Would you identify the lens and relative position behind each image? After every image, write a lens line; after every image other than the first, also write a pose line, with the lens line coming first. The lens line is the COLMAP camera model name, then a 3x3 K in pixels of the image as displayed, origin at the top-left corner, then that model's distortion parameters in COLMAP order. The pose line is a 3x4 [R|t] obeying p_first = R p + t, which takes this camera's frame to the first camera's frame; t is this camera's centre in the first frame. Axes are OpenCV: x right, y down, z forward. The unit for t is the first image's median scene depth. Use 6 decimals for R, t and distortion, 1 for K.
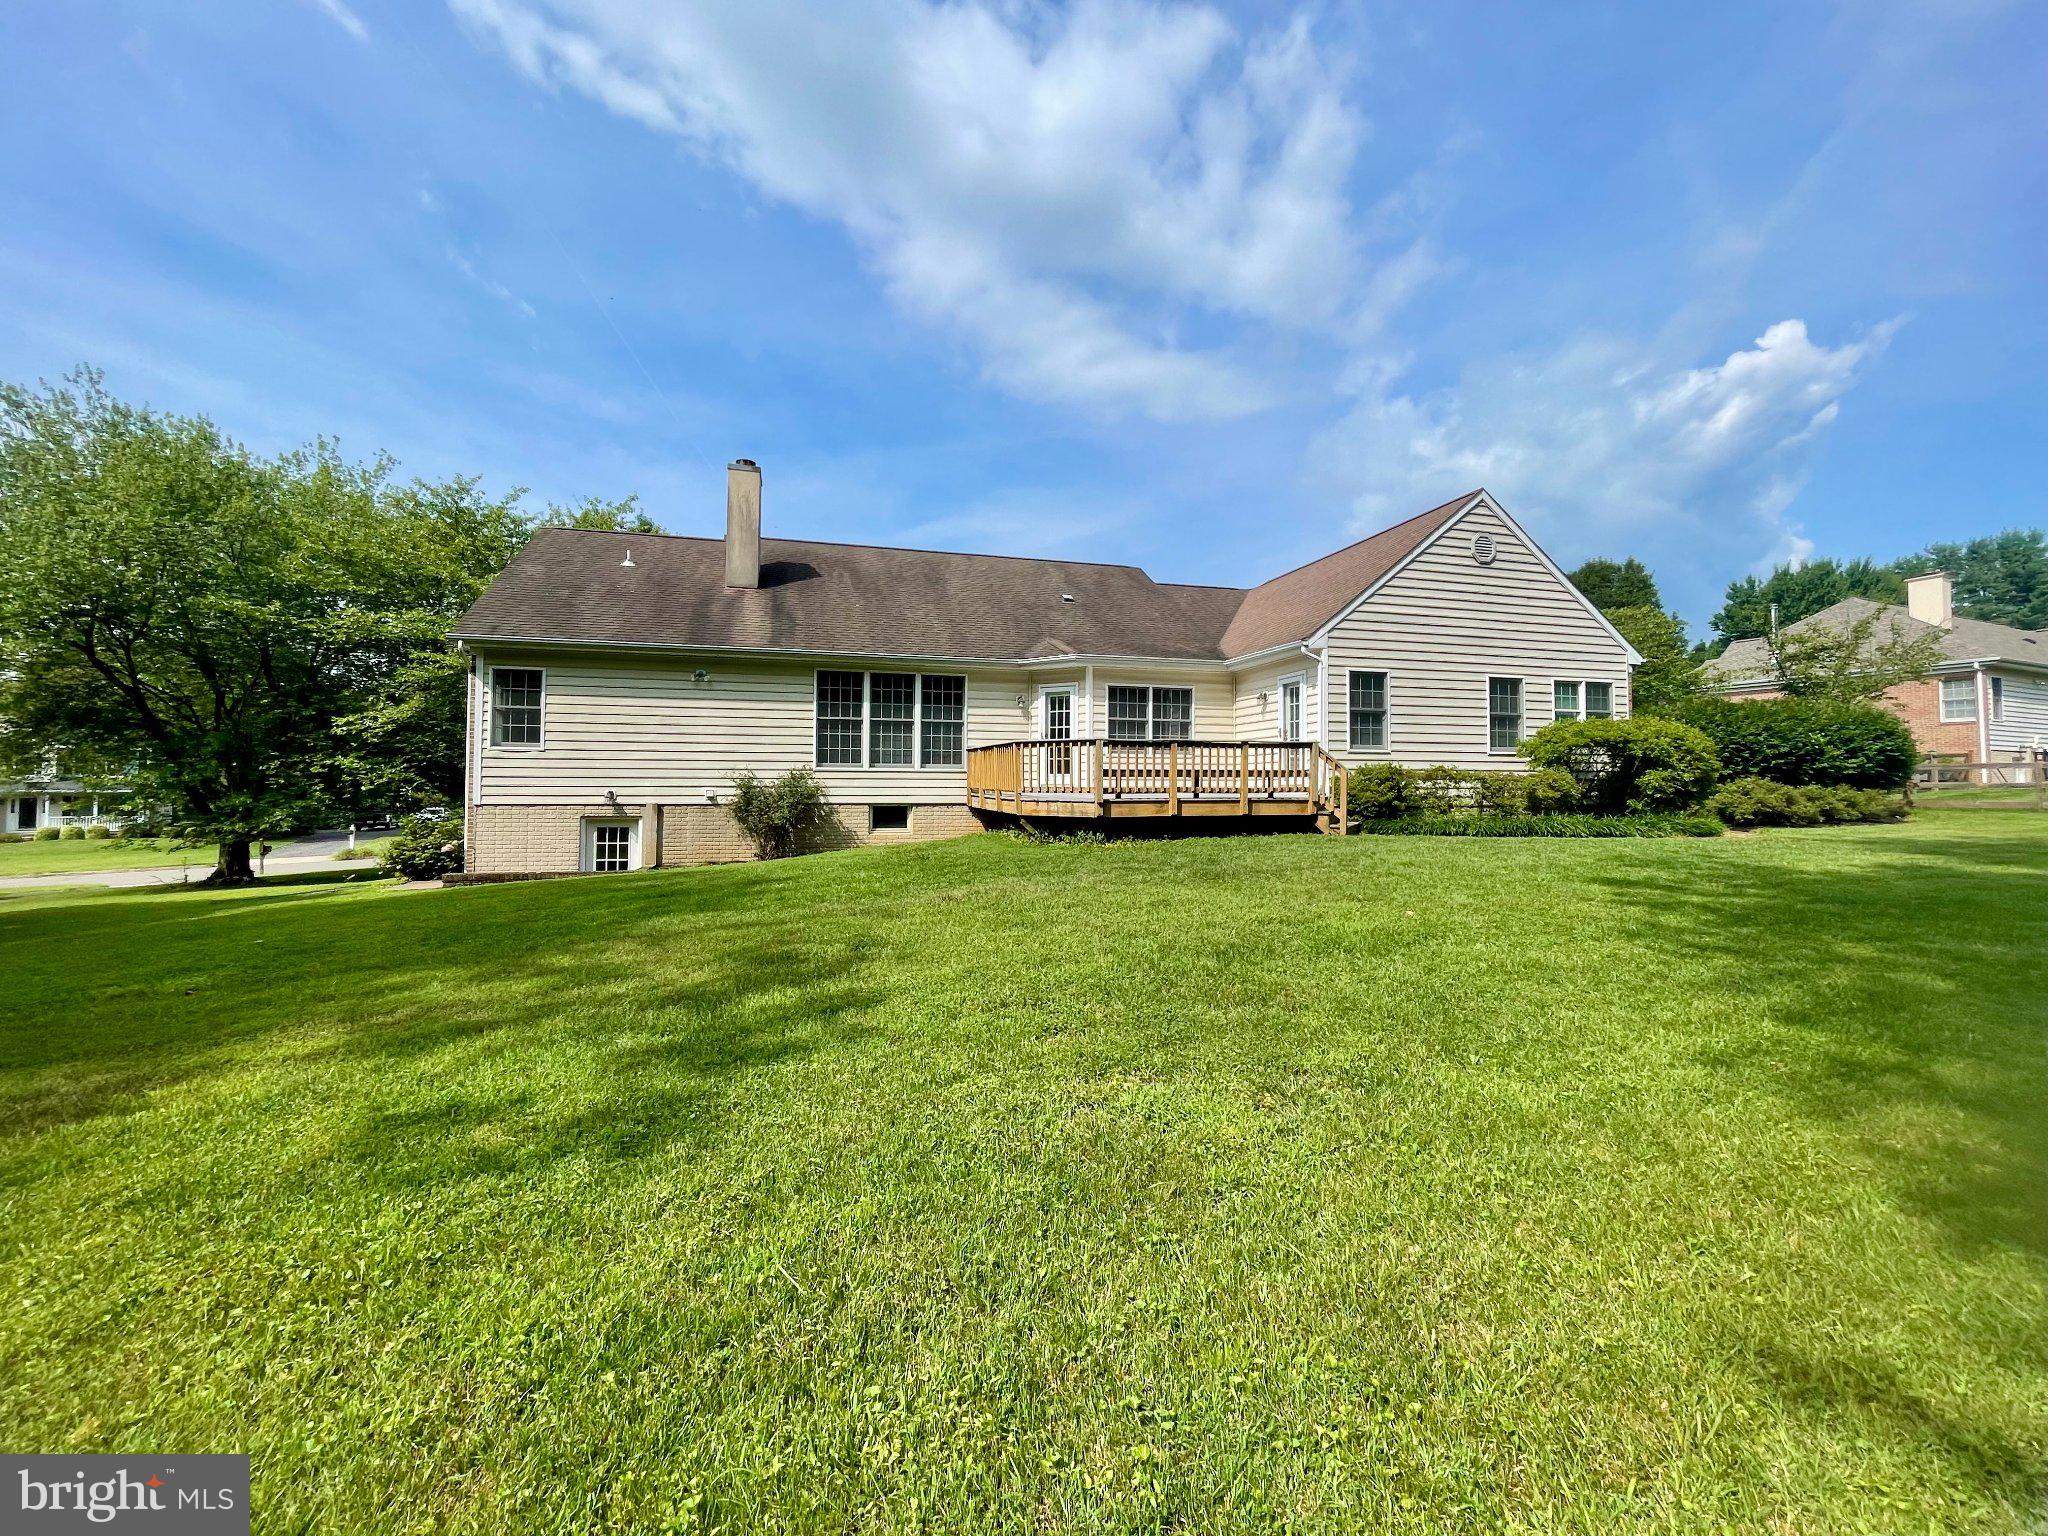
lens RADIAL K [[821.8, 0, 1024.0], [0, 821.8, 768.0], [0, 0, 1]] dist [0.011914, -0.029996]
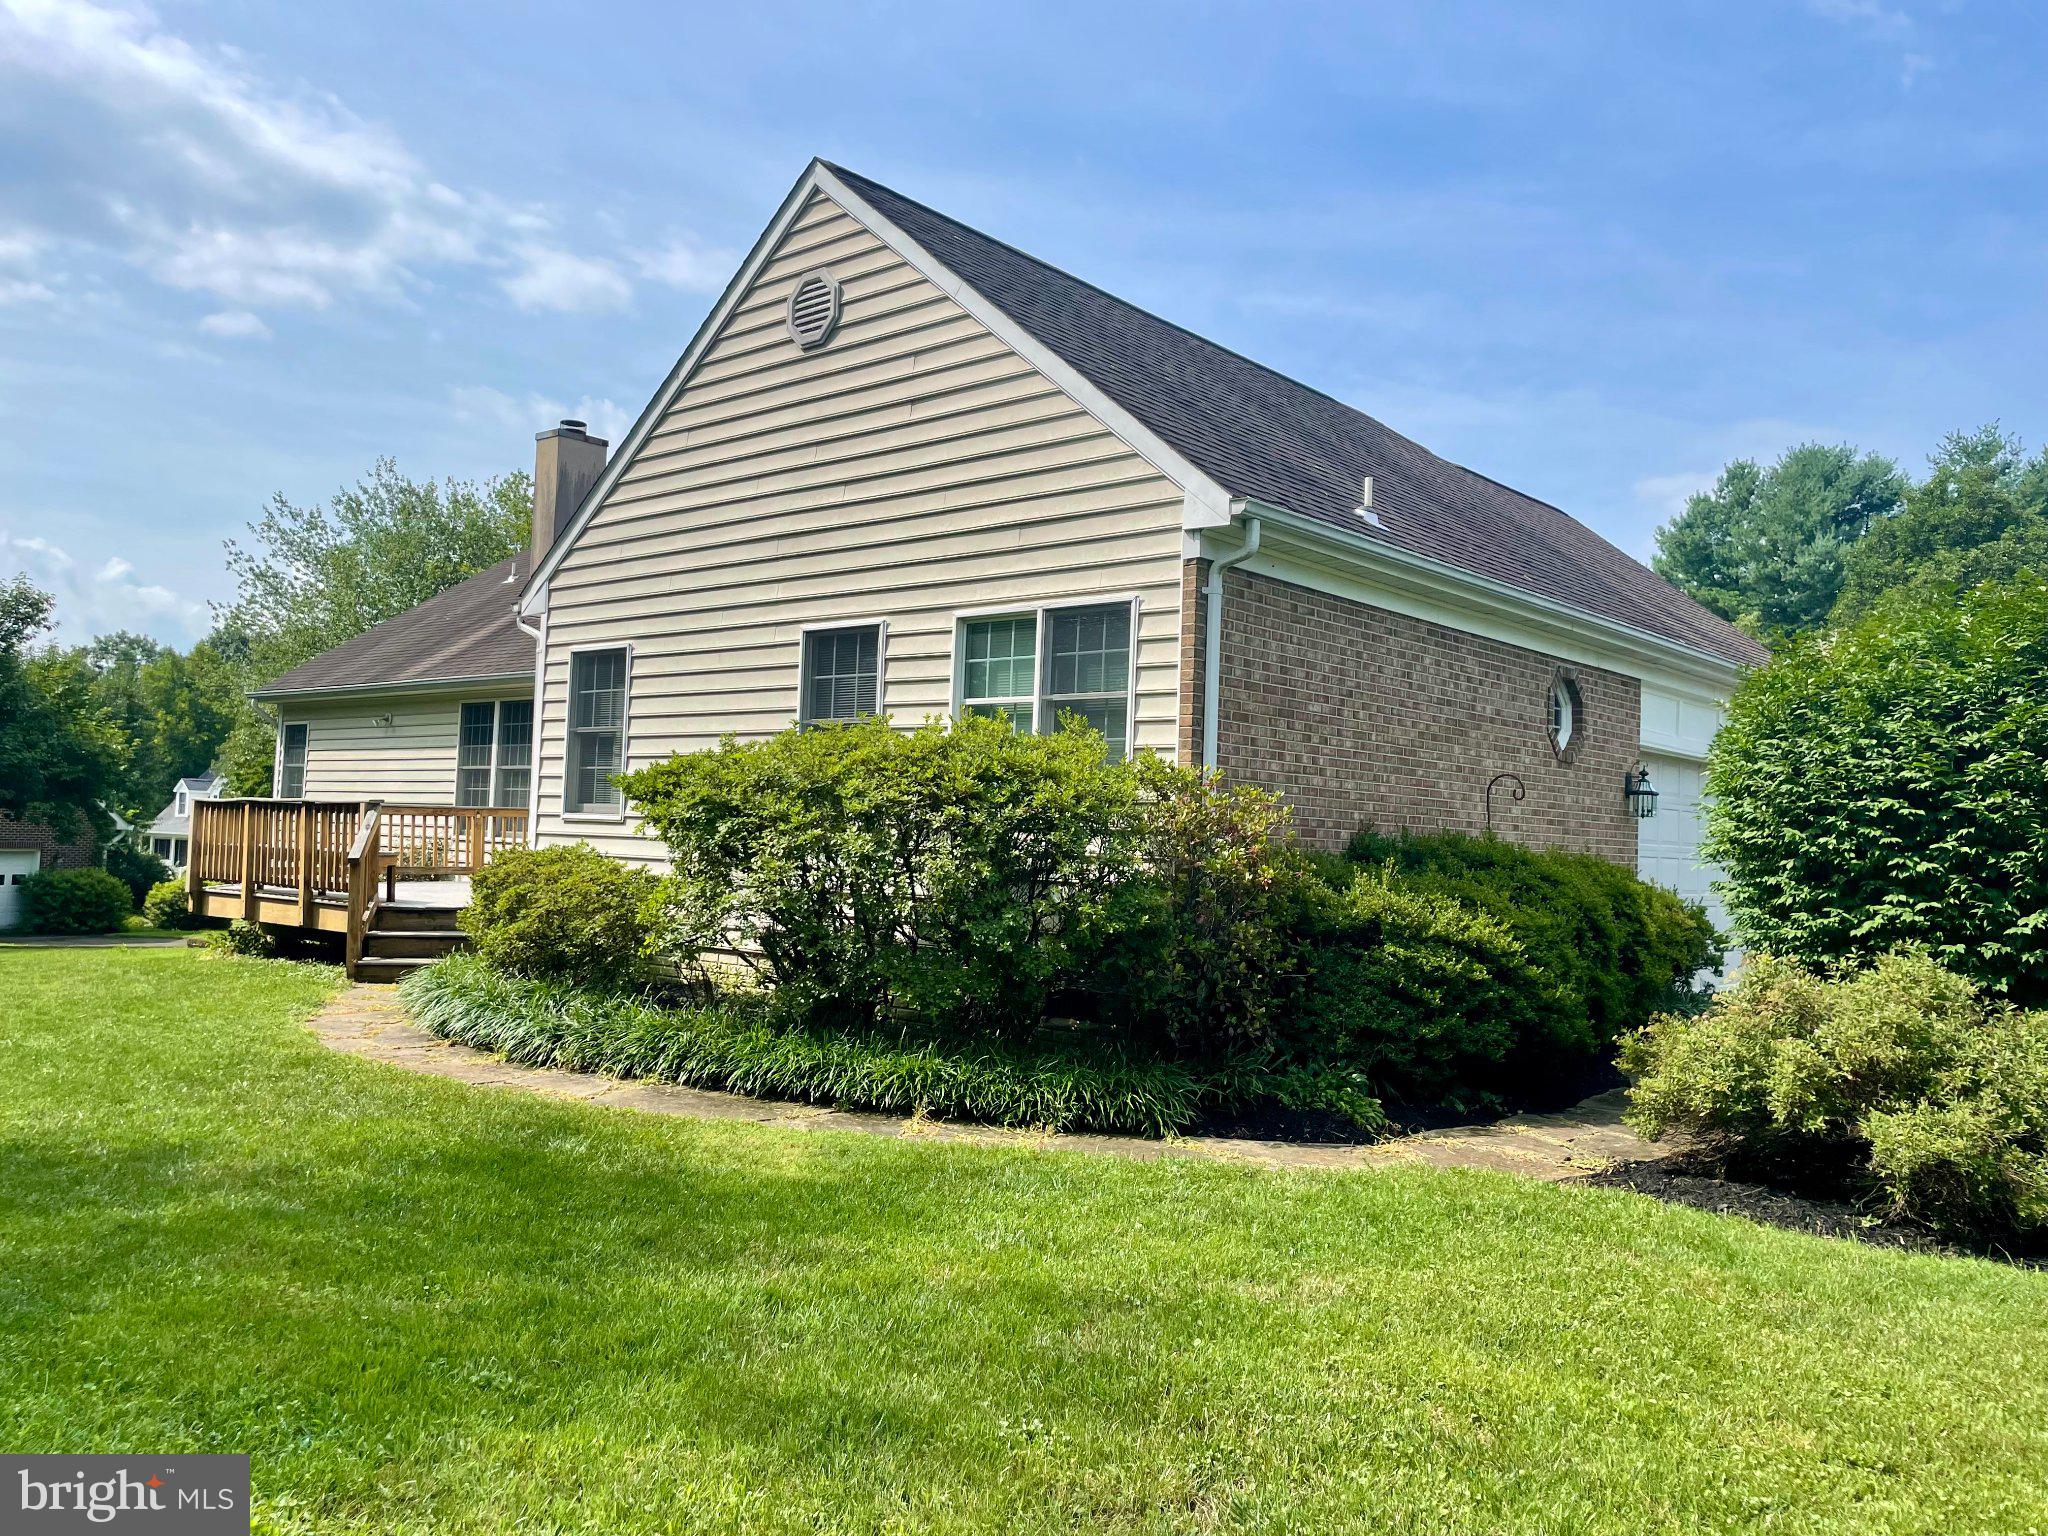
lens RADIAL K [[1524.5, 0, 1019.2], [0, 1524.5, 771.6], [0, 0, 1]] dist [0.100931, -0.128776]
pose [[0.554735, -0.018649, -0.831818, 1.220381], [-0.016557, 0.999303, -0.033445, -0.020168], [0.831863, 0.032326, 0.554039, 0.672362]]
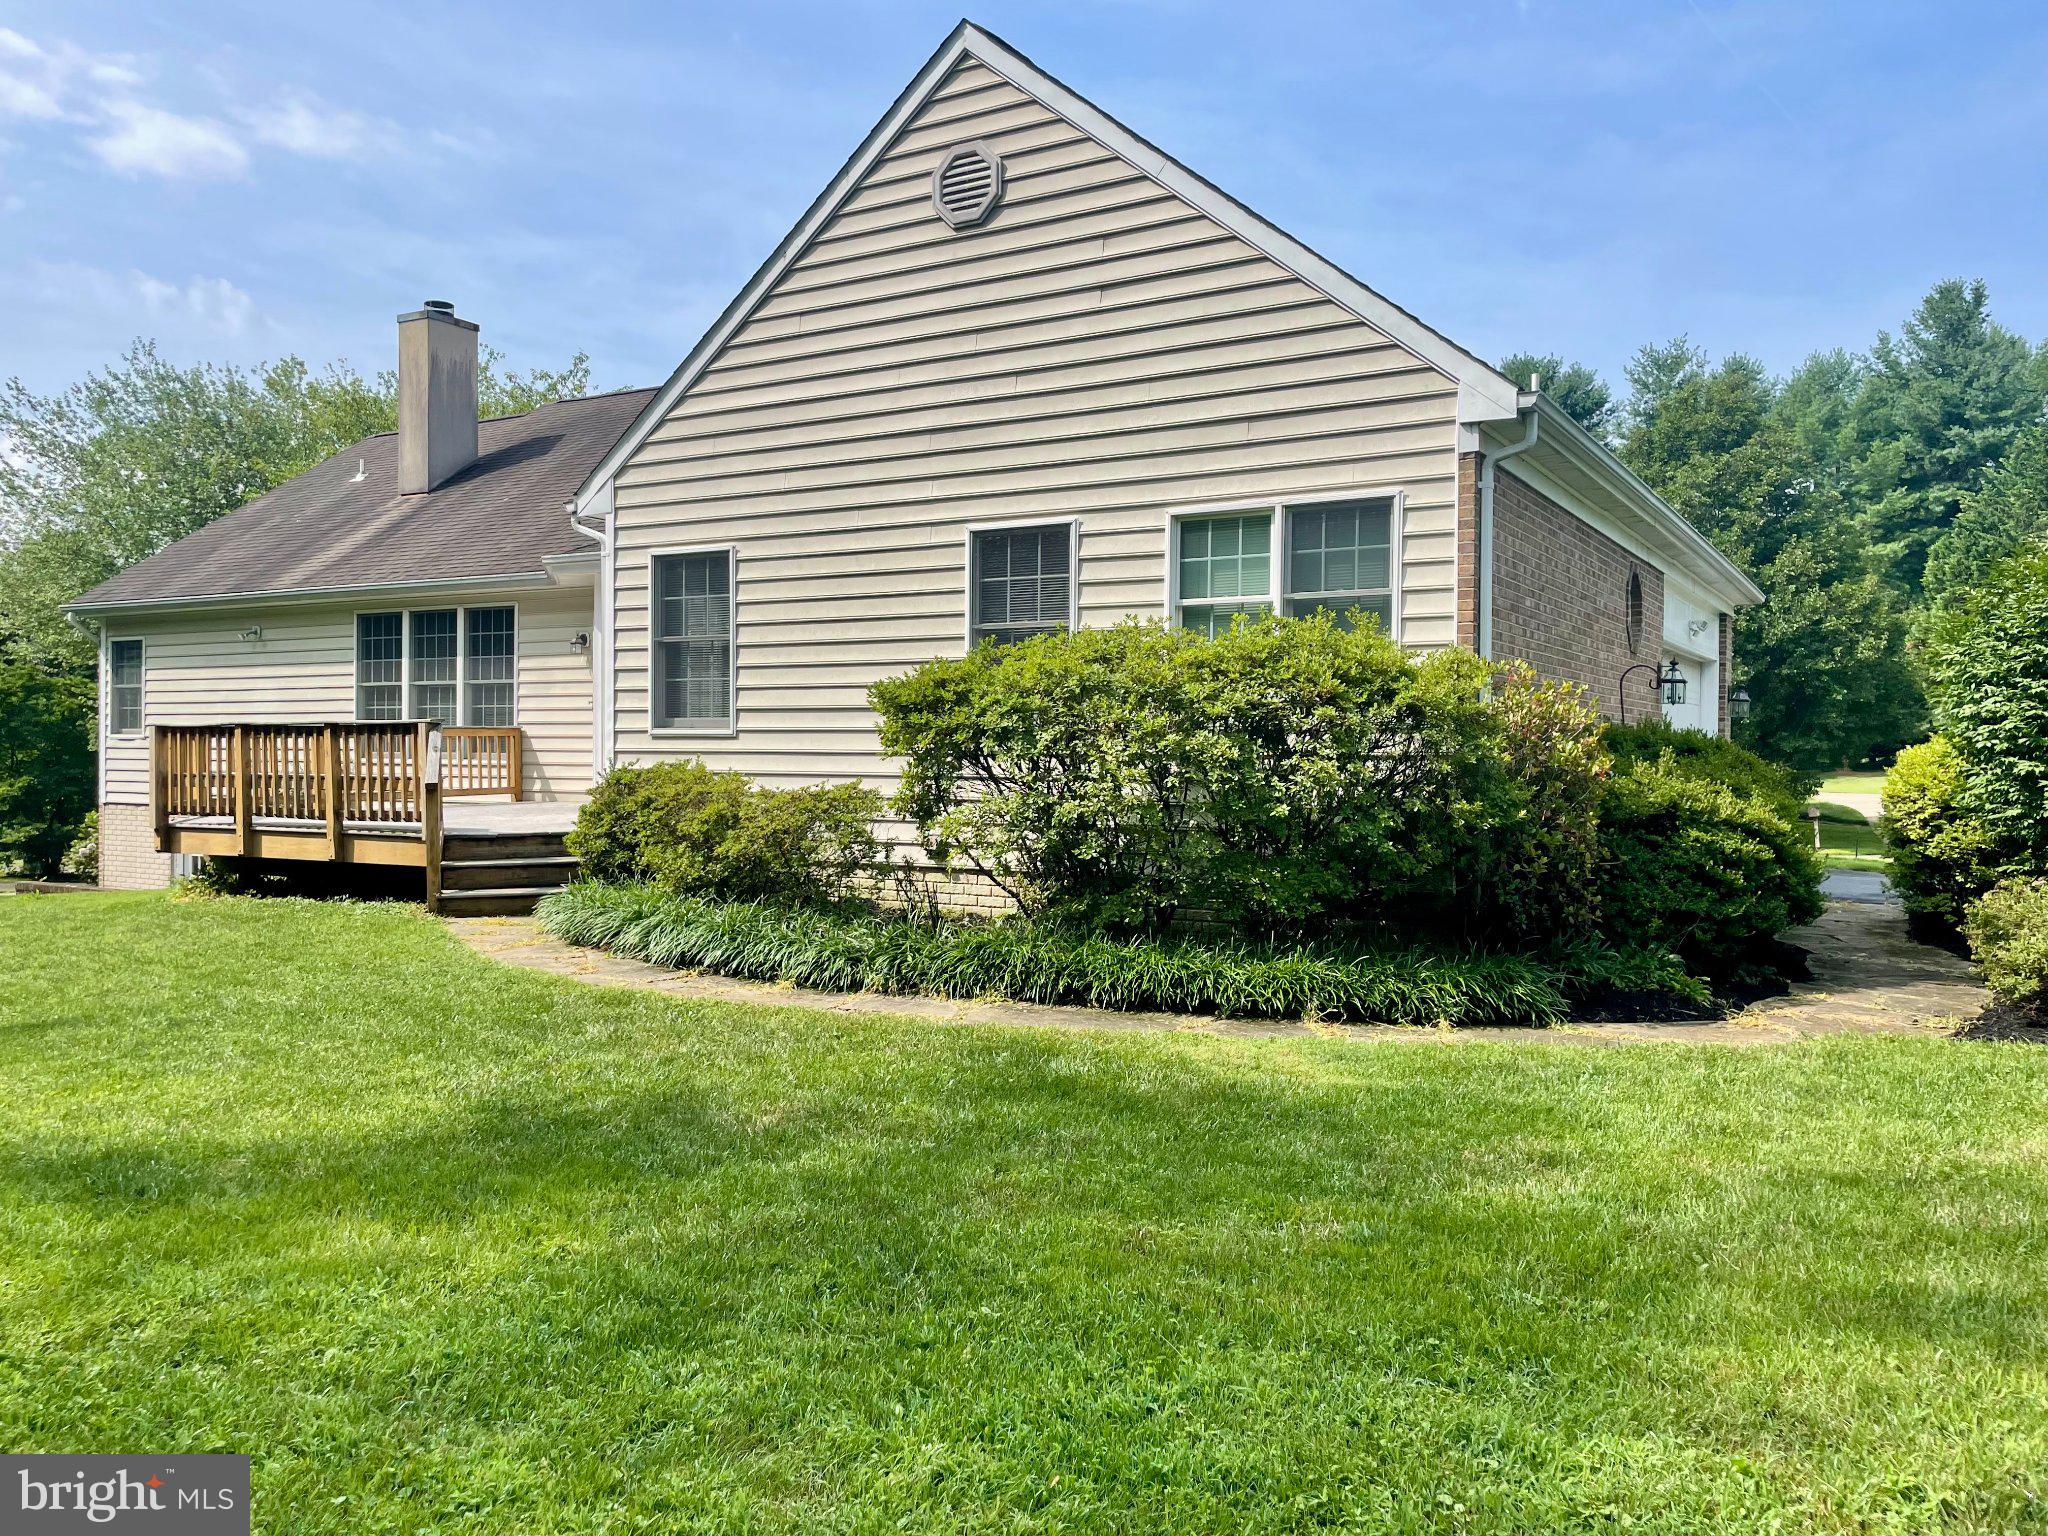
lens RADIAL K [[1524.5, 0, 1019.2], [0, 1524.5, 771.6], [0, 0, 1]] dist [0.100931, -0.128776]
pose [[0.698912, 0.011751, -0.715111, 1.073672], [0.011319, 0.999558, 0.027489, -0.018956], [0.715118, -0.027307, 0.698470, 0.514456]]
